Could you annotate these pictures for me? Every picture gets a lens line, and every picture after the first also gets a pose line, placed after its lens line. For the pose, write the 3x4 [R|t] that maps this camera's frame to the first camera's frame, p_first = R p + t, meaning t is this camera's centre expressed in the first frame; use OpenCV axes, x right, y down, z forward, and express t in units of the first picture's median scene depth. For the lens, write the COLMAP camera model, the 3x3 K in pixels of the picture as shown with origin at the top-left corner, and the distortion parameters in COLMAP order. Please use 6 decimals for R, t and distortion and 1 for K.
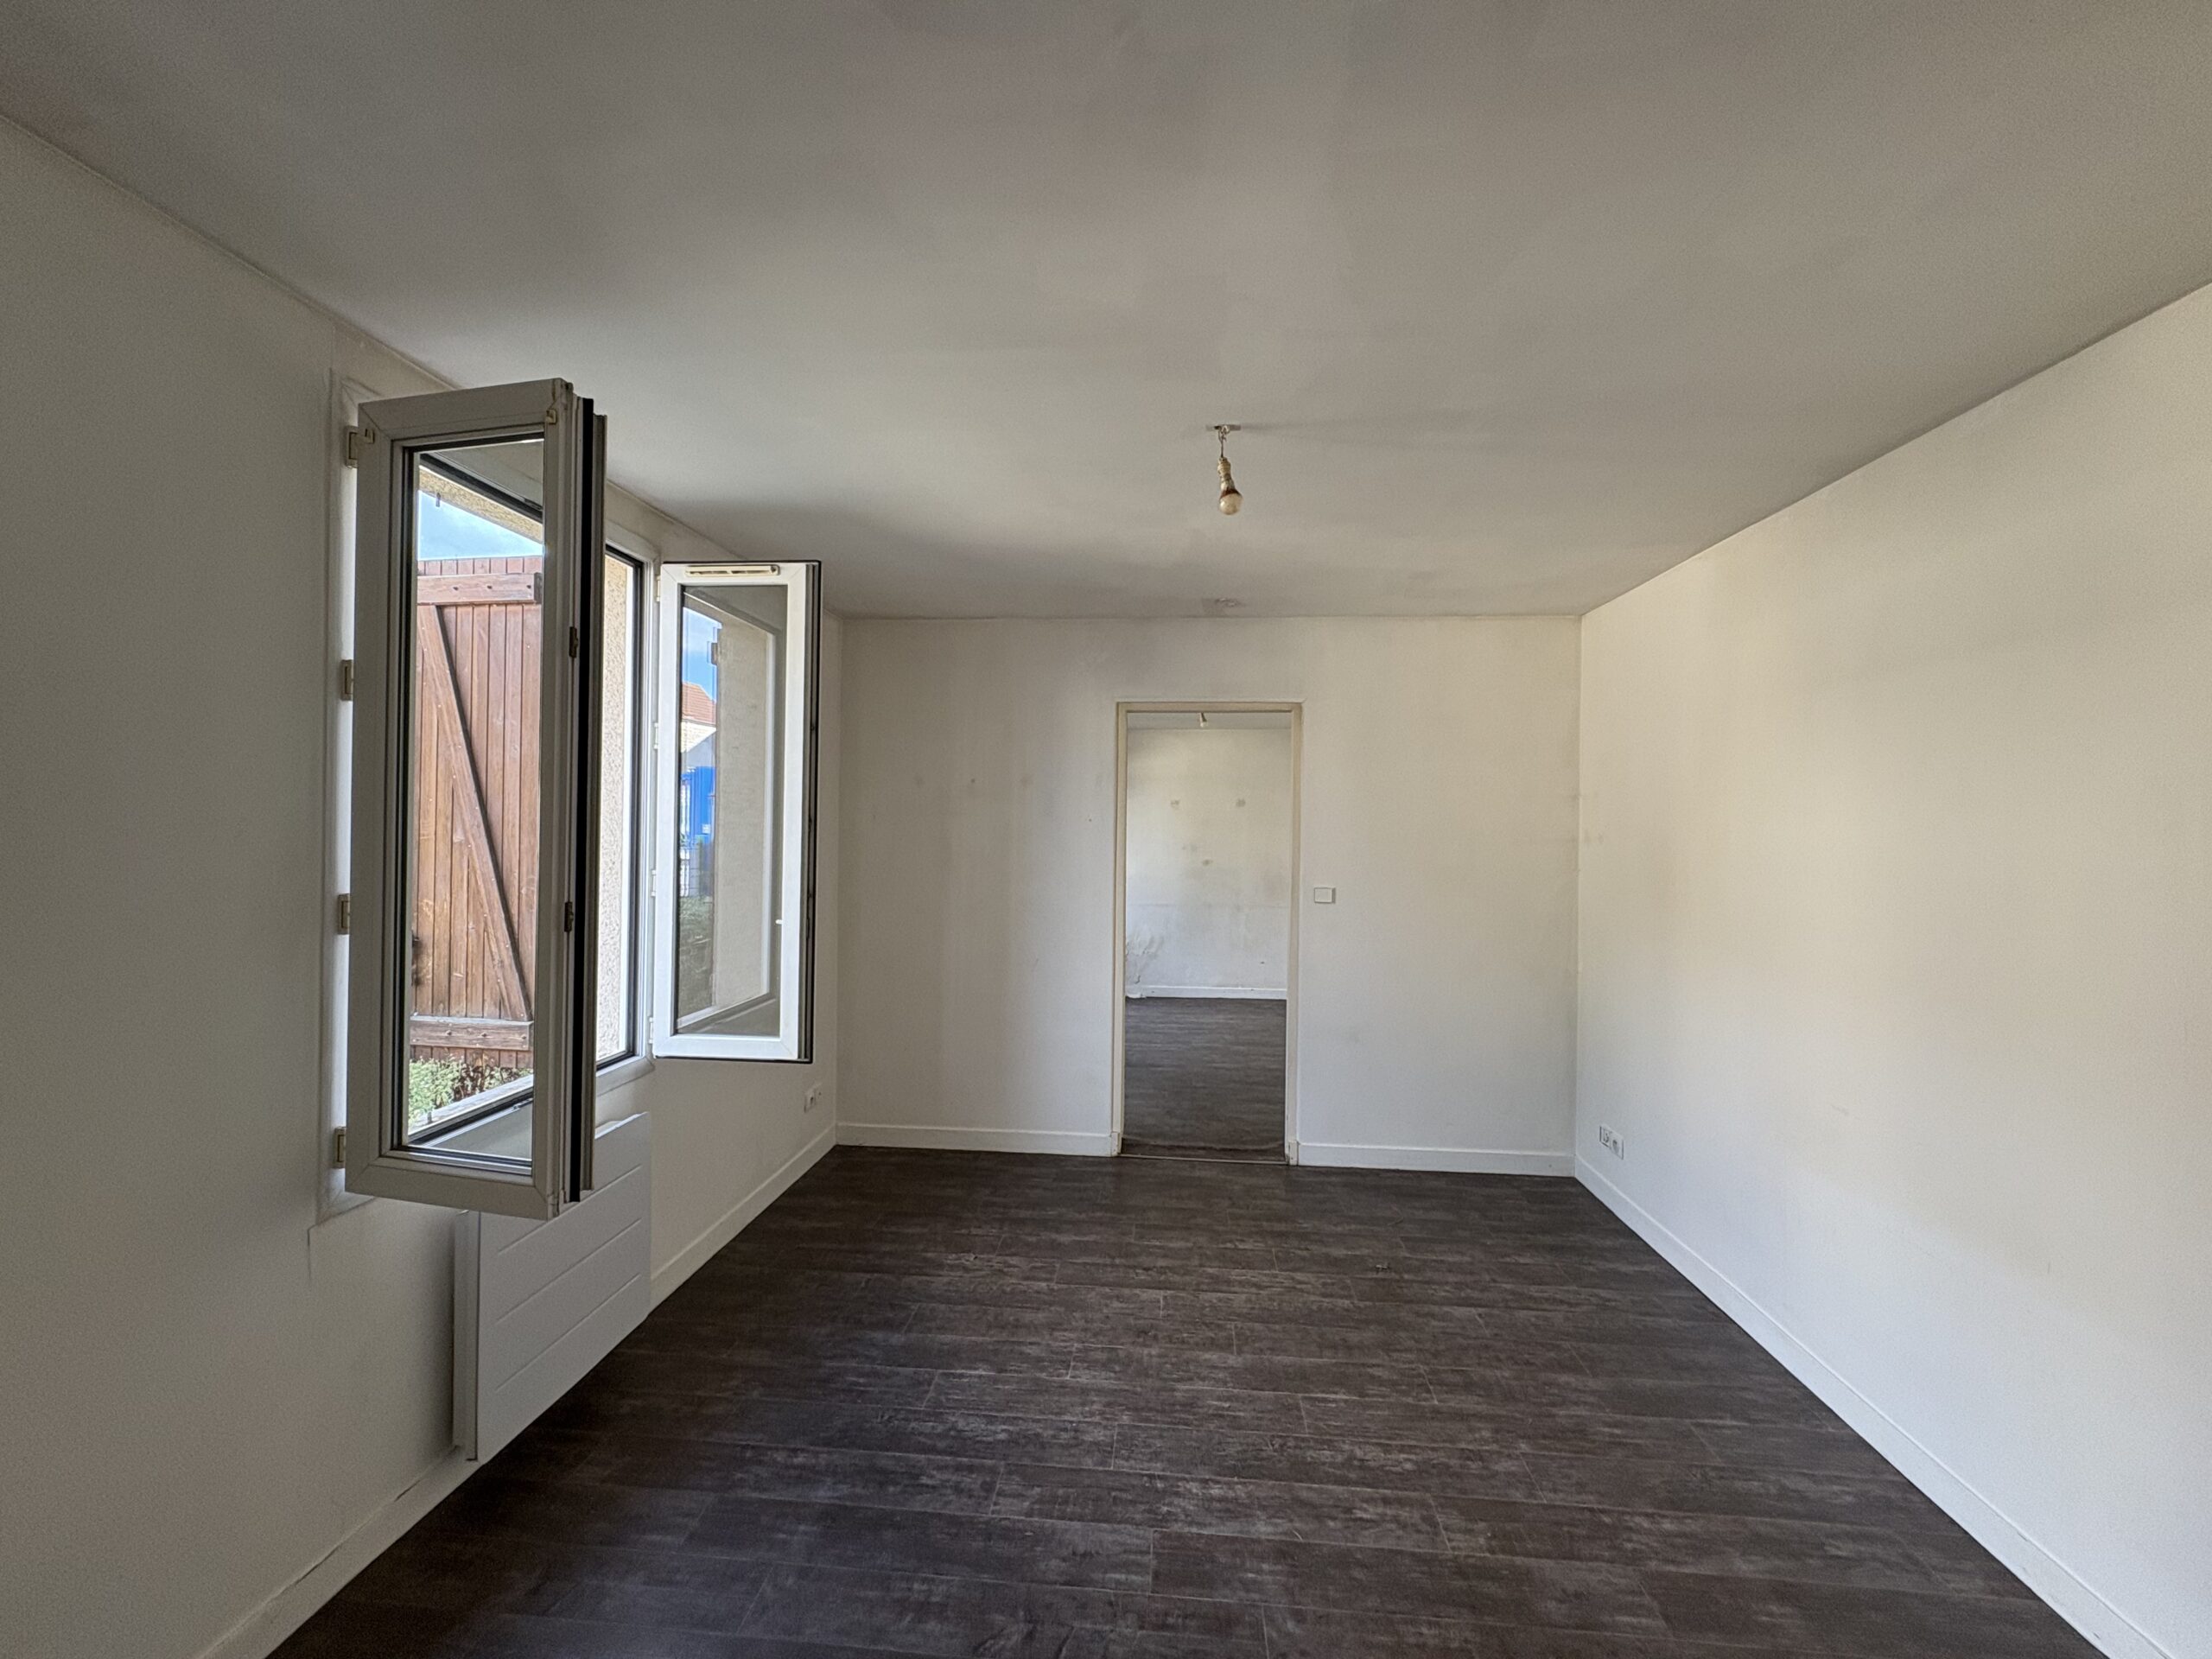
lens RADIAL K [[882.7, 0, 1106.7], [0, 882.7, 827.9], [0, 0, 1]] dist [0.001108, -0.000332]
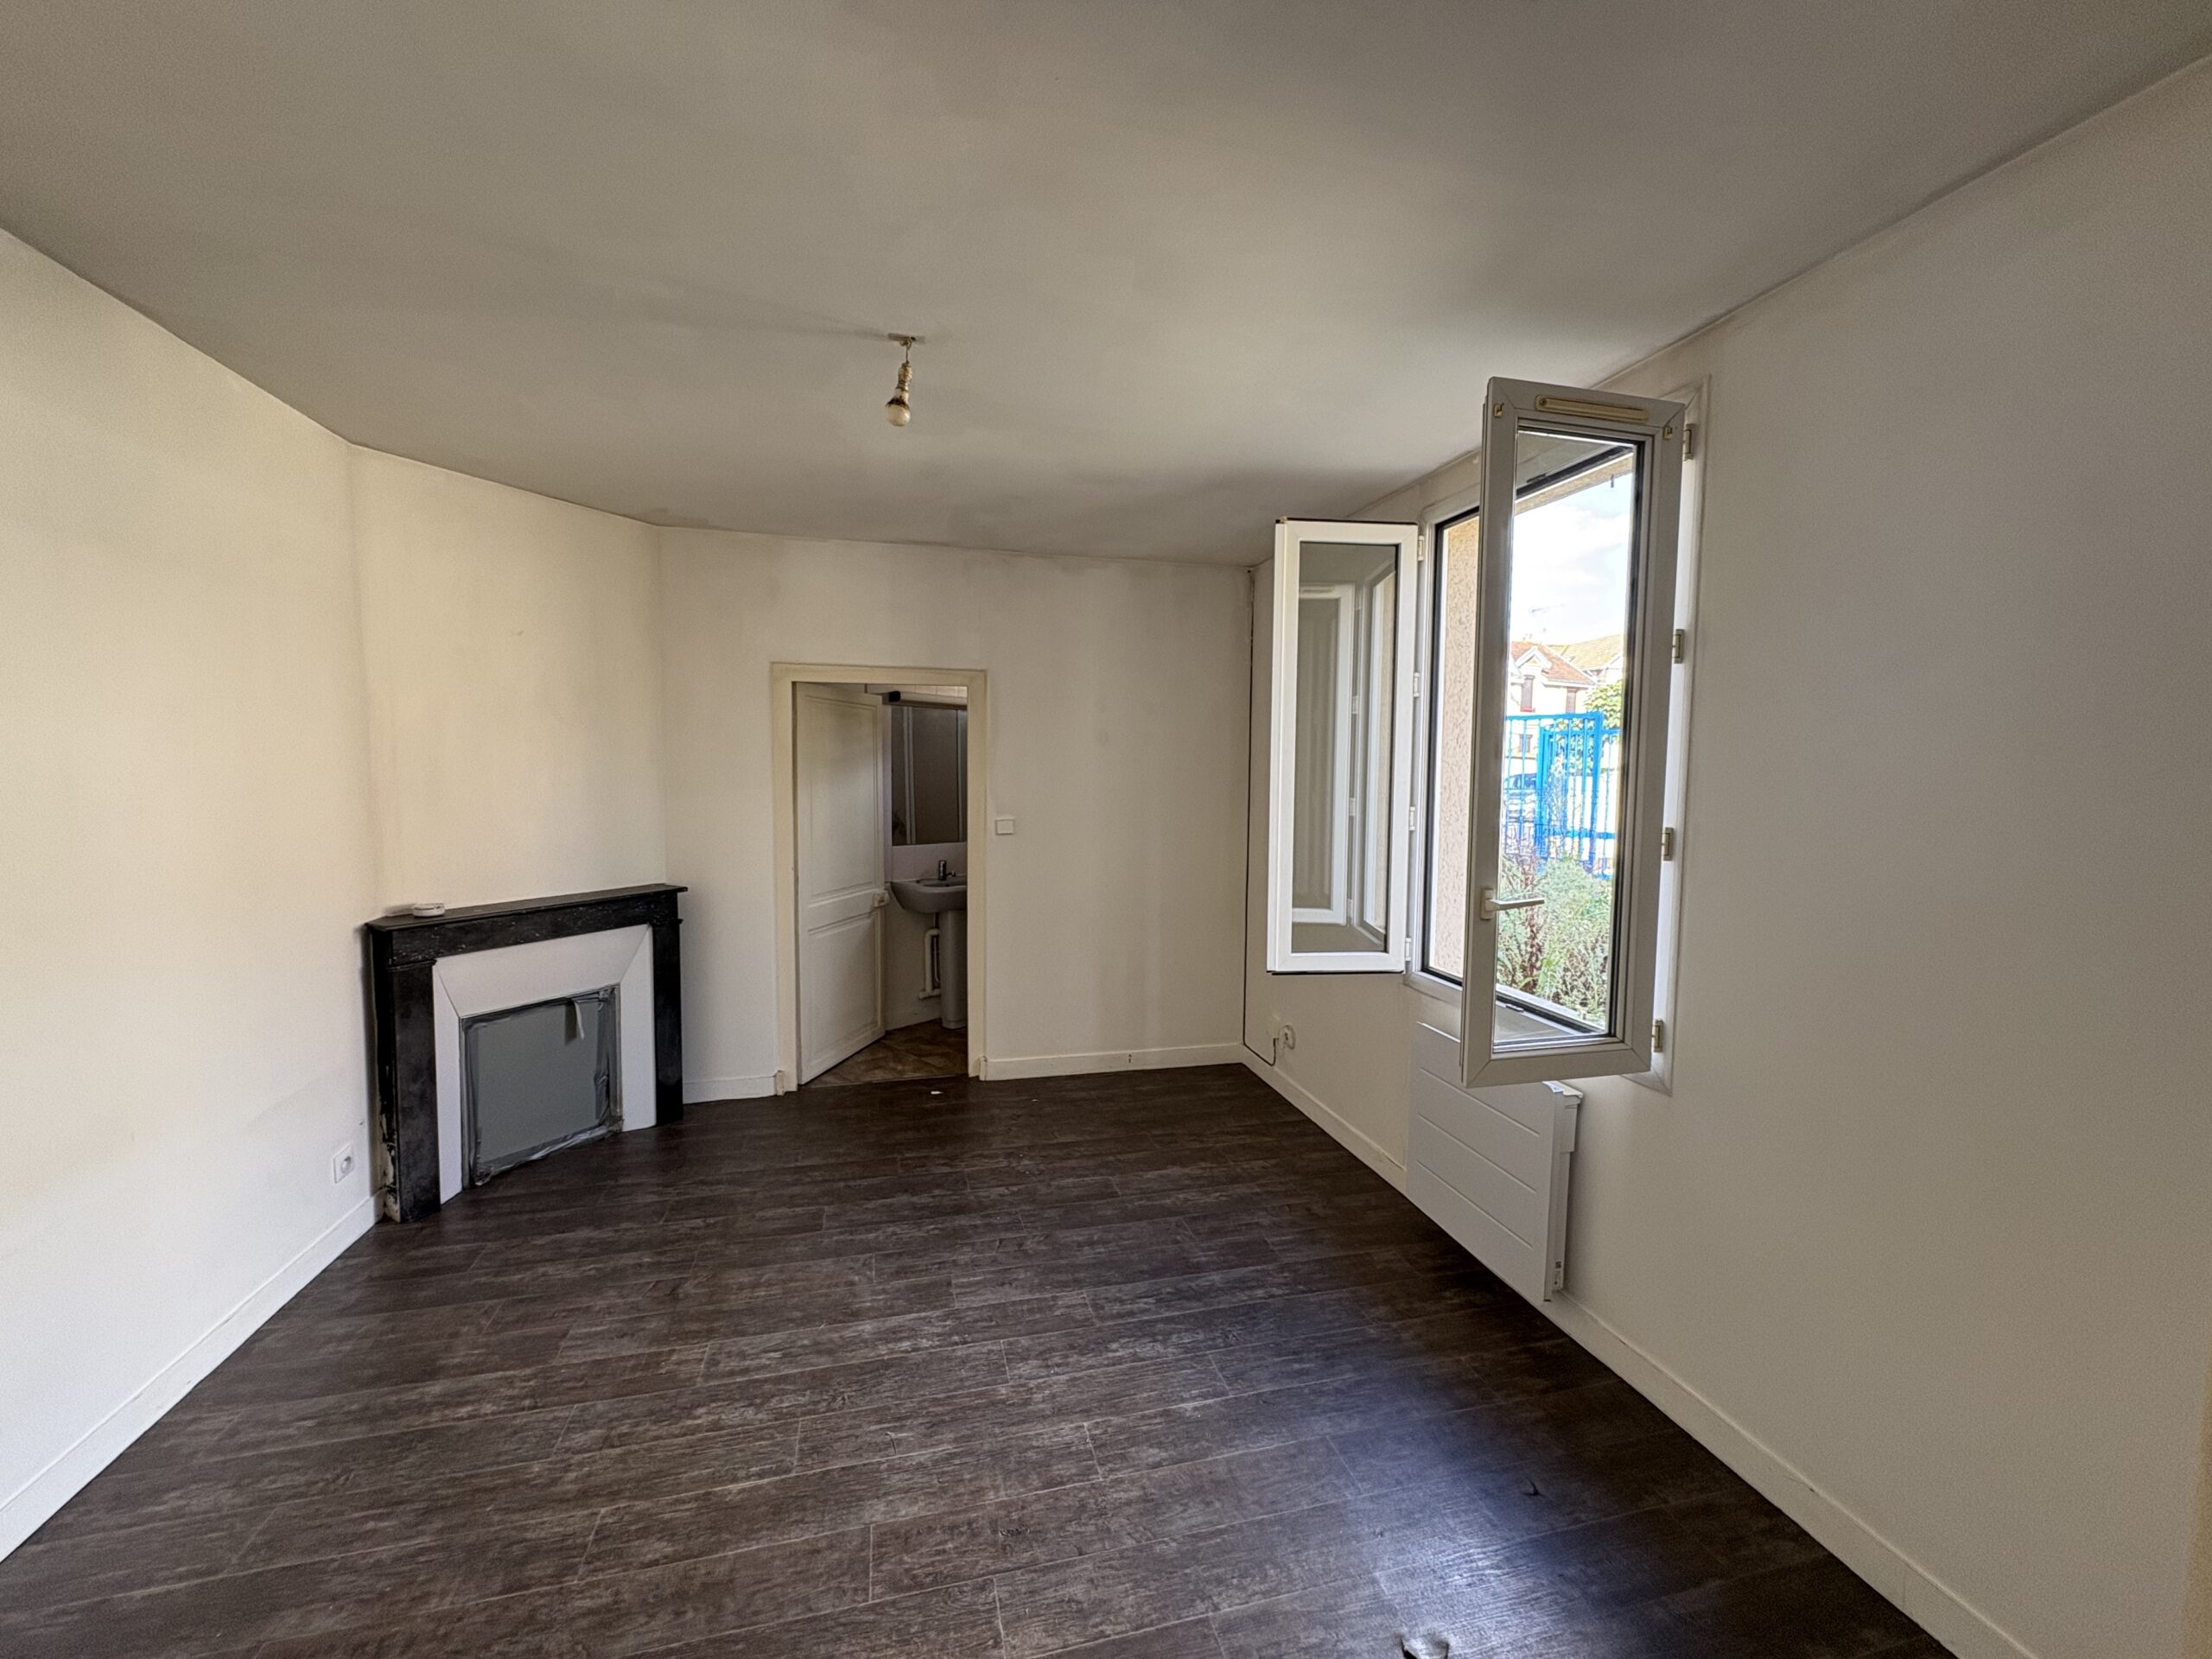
lens RADIAL K [[882.7, 0, 1106.7], [0, 882.7, 827.9], [0, 0, 1]] dist [0.001108, -0.000332]
pose [[-0.944308, -0.001619, -0.329058, 0.238265], [-0.024472, 0.997564, 0.065319, 0.013920], [0.328150, 0.069734, -0.942048, 1.980613]]
